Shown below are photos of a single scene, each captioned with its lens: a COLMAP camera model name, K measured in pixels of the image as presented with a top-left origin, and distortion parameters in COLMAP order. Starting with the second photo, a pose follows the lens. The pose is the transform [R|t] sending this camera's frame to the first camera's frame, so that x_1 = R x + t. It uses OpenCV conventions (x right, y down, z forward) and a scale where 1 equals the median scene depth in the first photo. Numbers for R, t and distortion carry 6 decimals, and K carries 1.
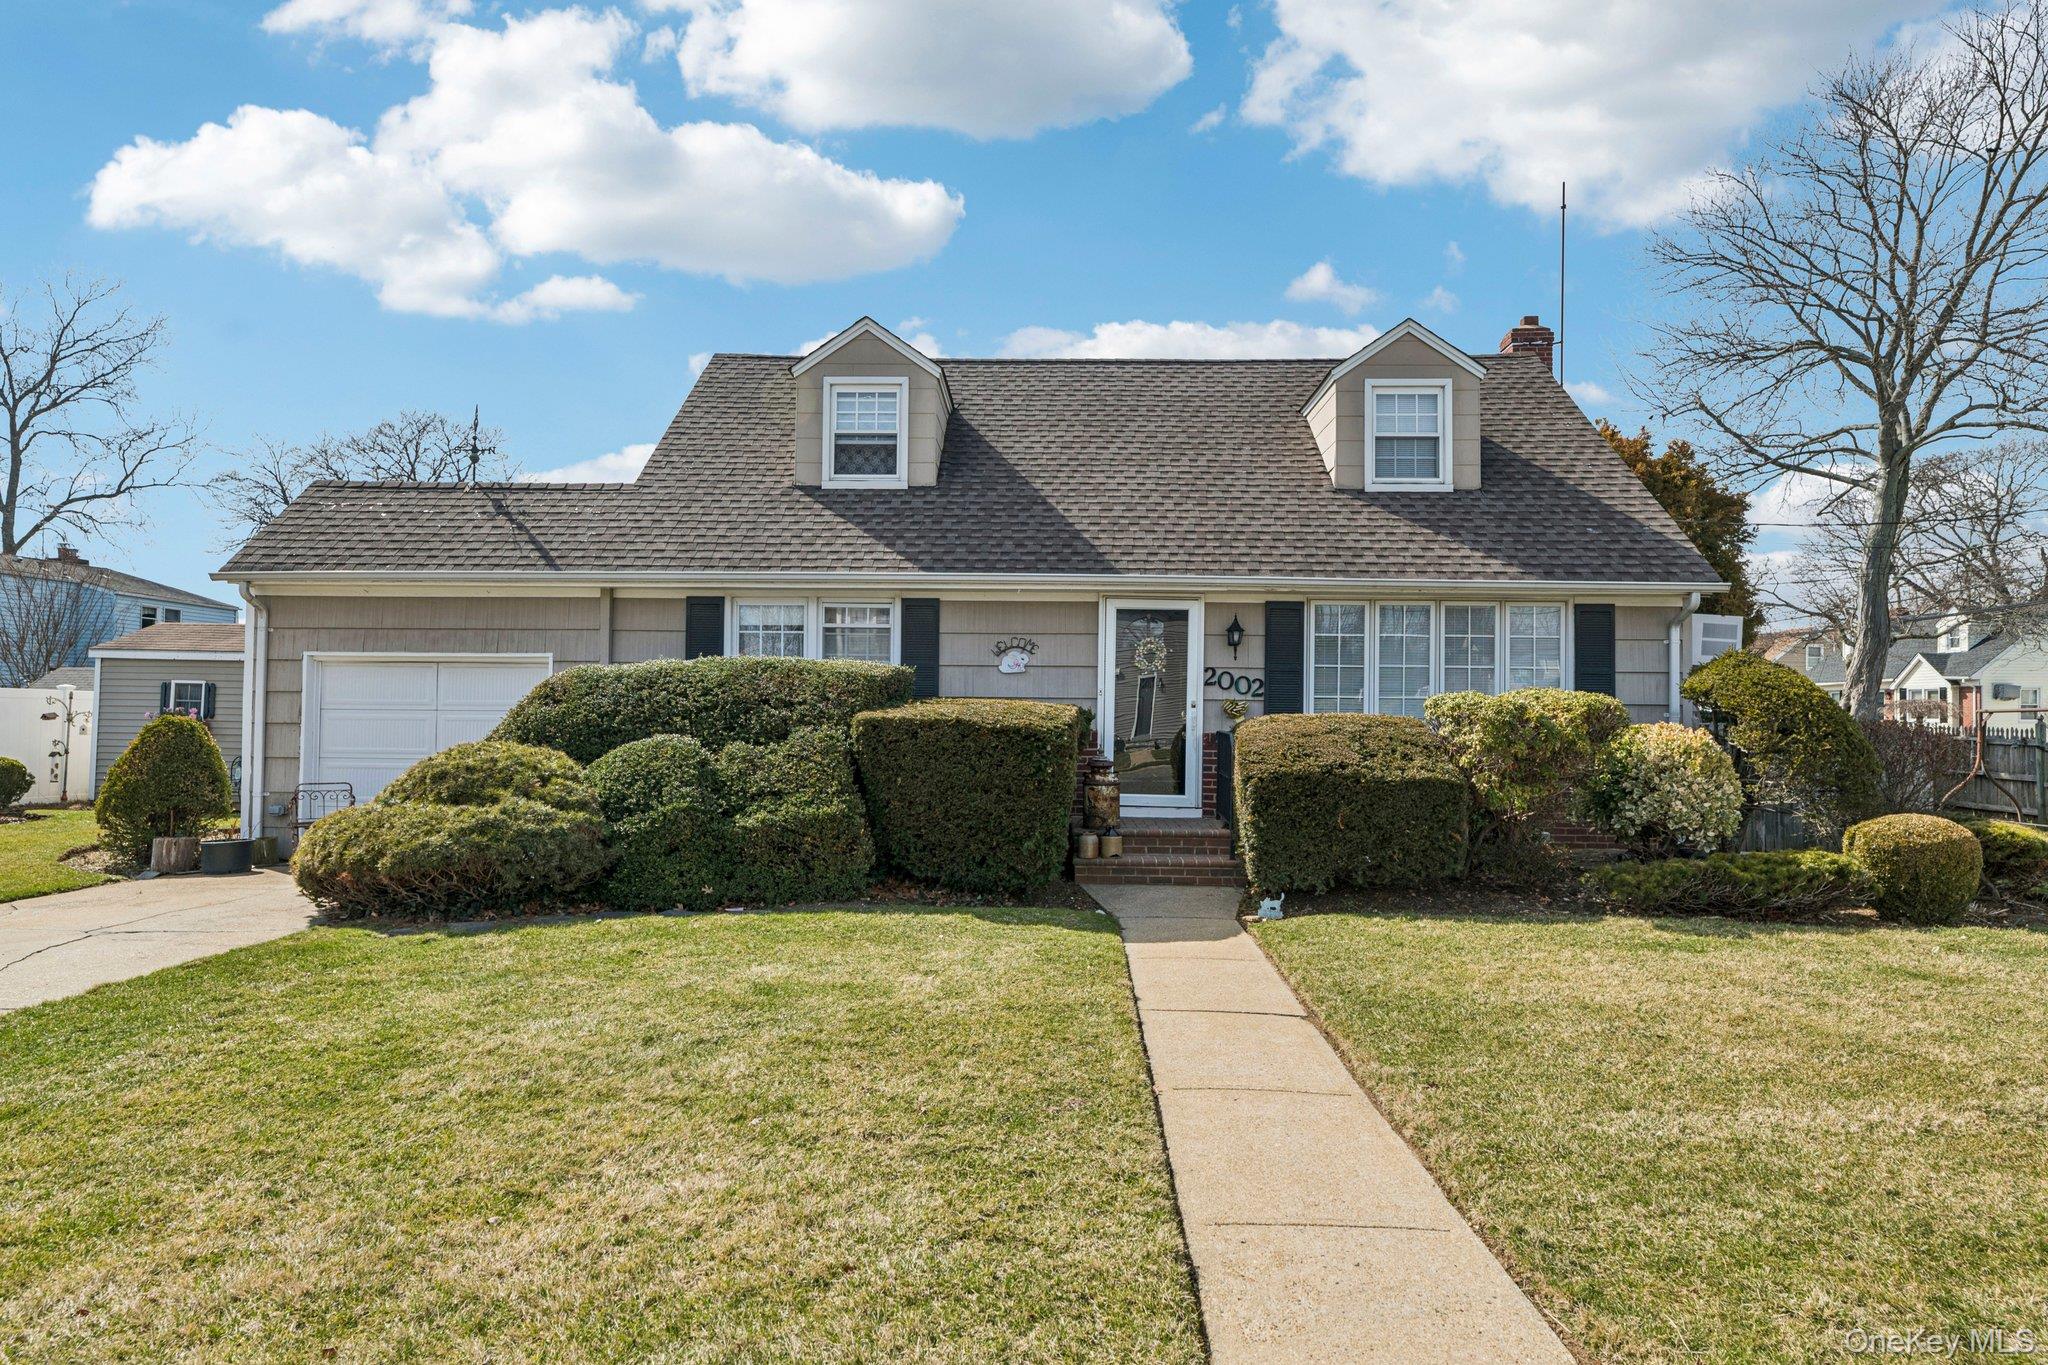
lens RADIAL K [[1162.7, 0, 992.8], [0, 1162.7, 686.4], [0, 0, 1]] dist [0.001754, -0.000430]
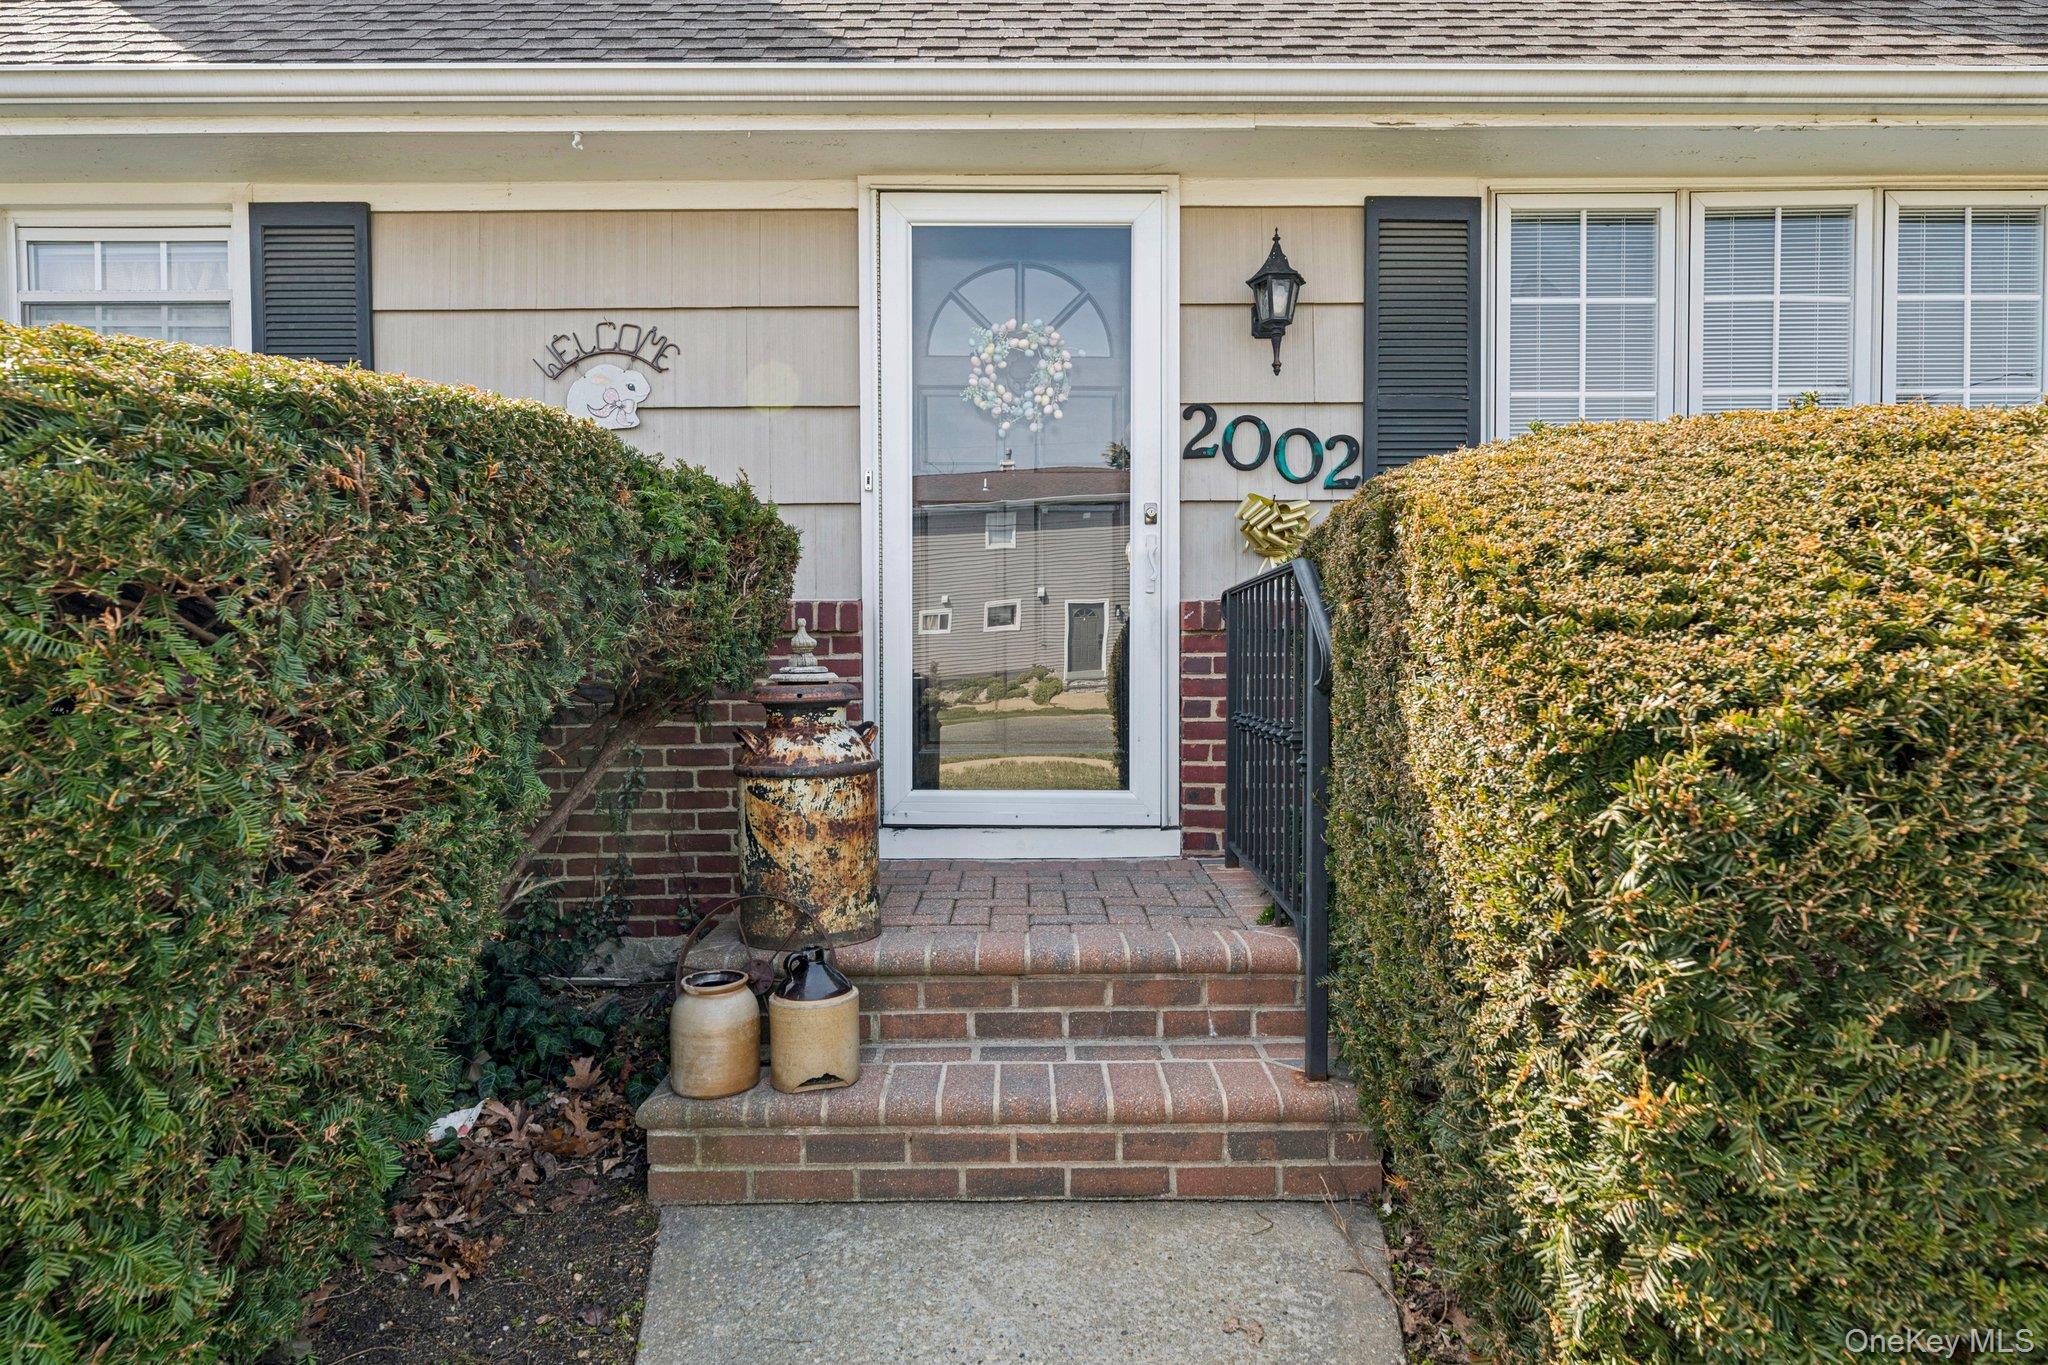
lens RADIAL K [[1082.2, 0, 1016.6], [0, 1082.2, 710.7], [0, 0, 1]] dist [0.000579, -0.001762]
pose [[0.998890, -0.021496, 0.041911, 0.120185], [0.019111, 0.998219, 0.056503, 0.052484], [-0.043051, -0.055640, 0.997522, 0.690267]]
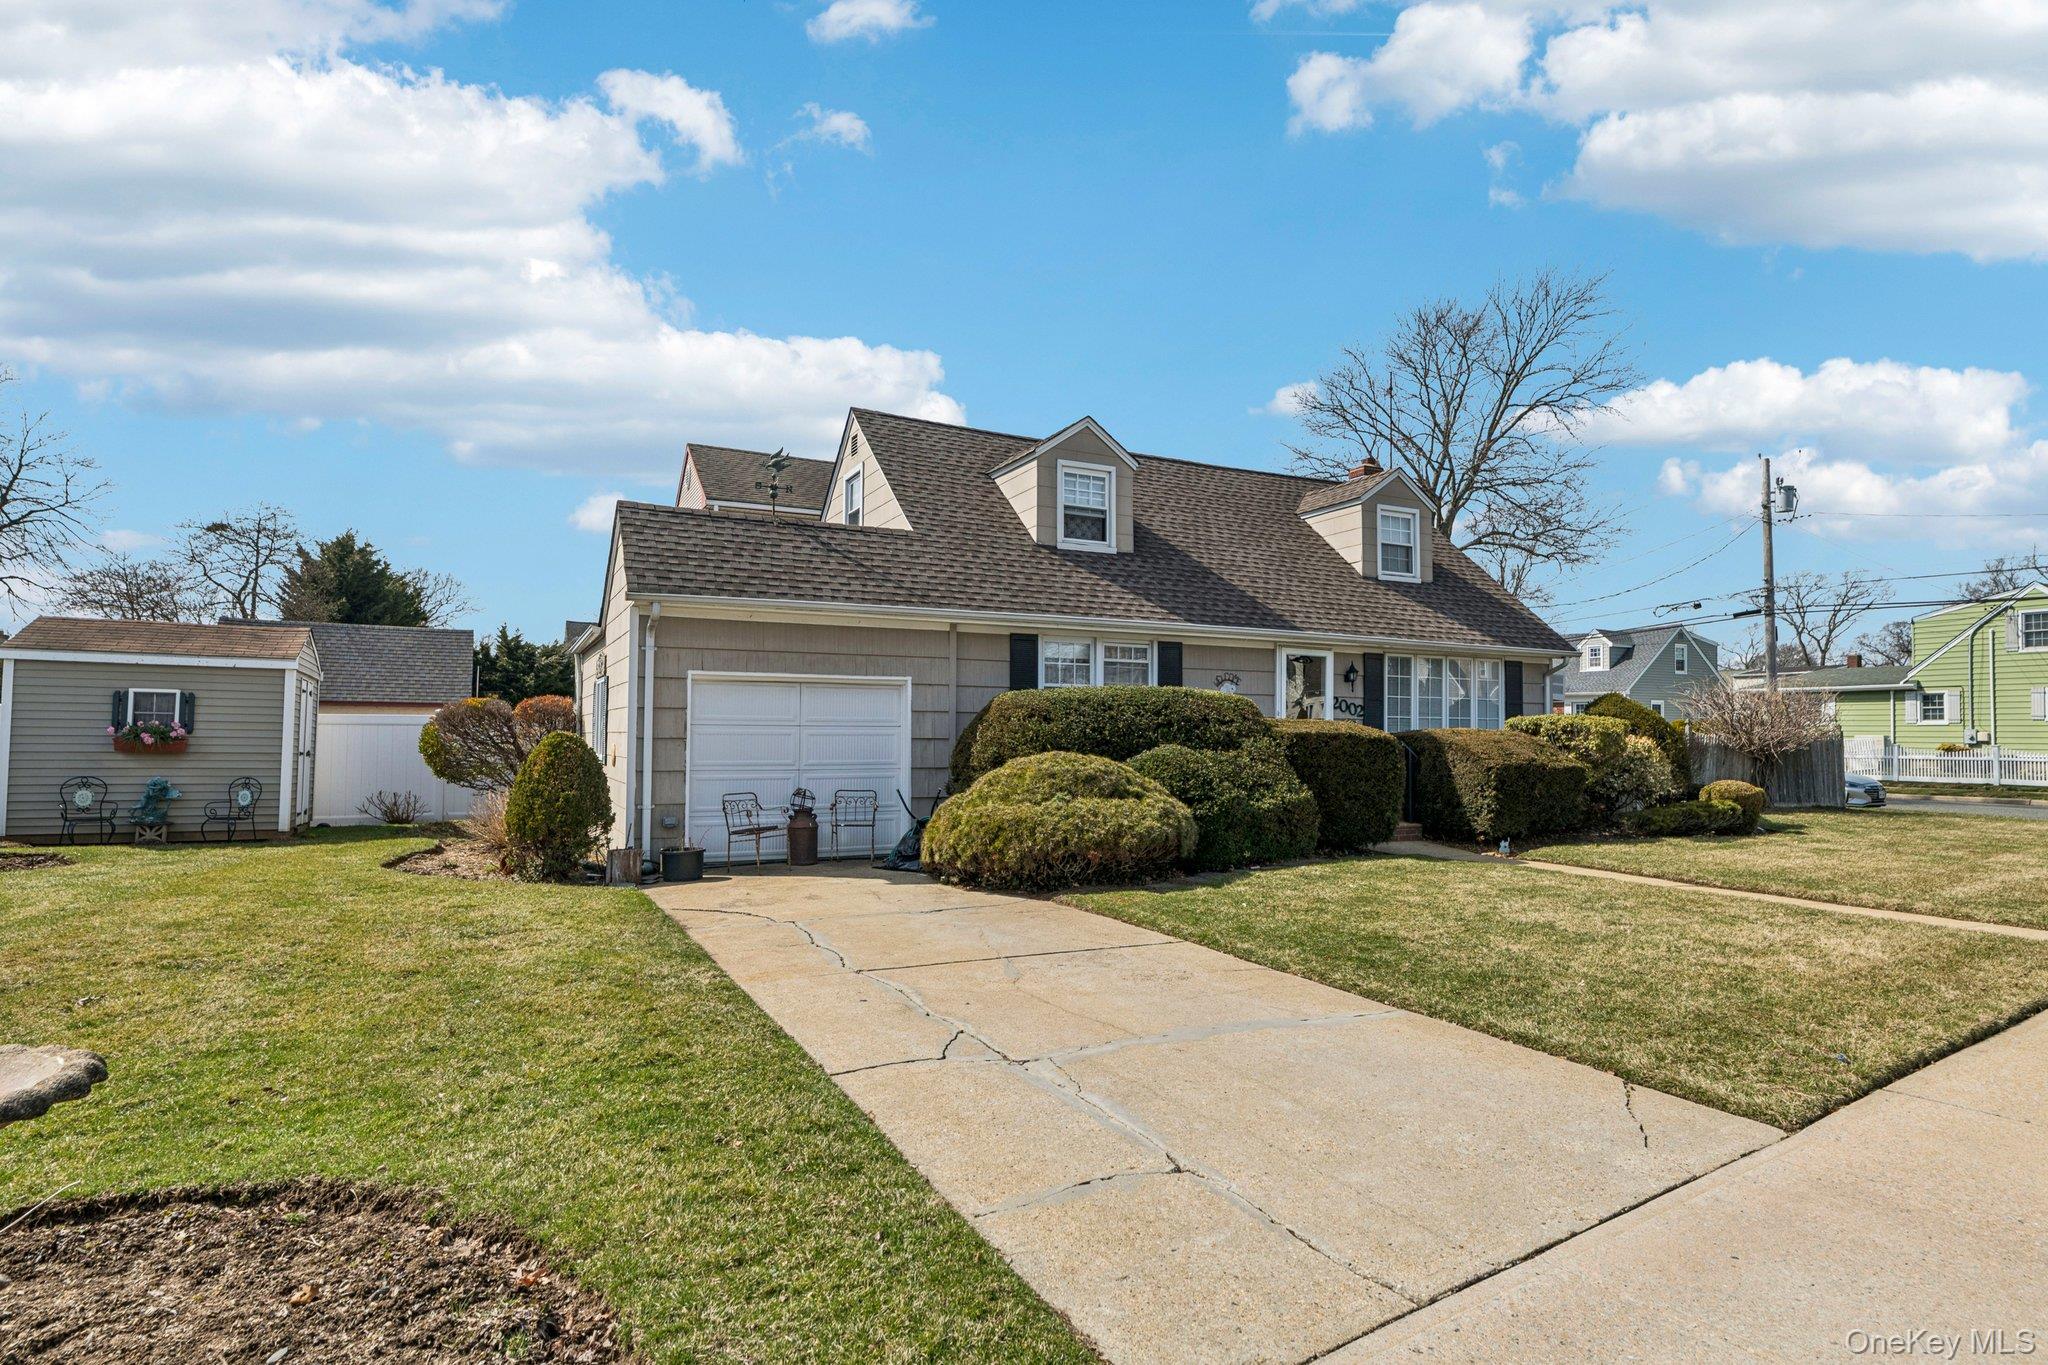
lens RADIAL K [[1082.2, 0, 1016.6], [0, 1082.2, 710.7], [0, 0, 1]] dist [0.000579, -0.001762]
pose [[0.877991, 0.006477, 0.478634, -0.816544], [-0.011501, 0.999905, 0.007567, -0.004241], [-0.478540, -0.012149, 0.877982, -0.003471]]
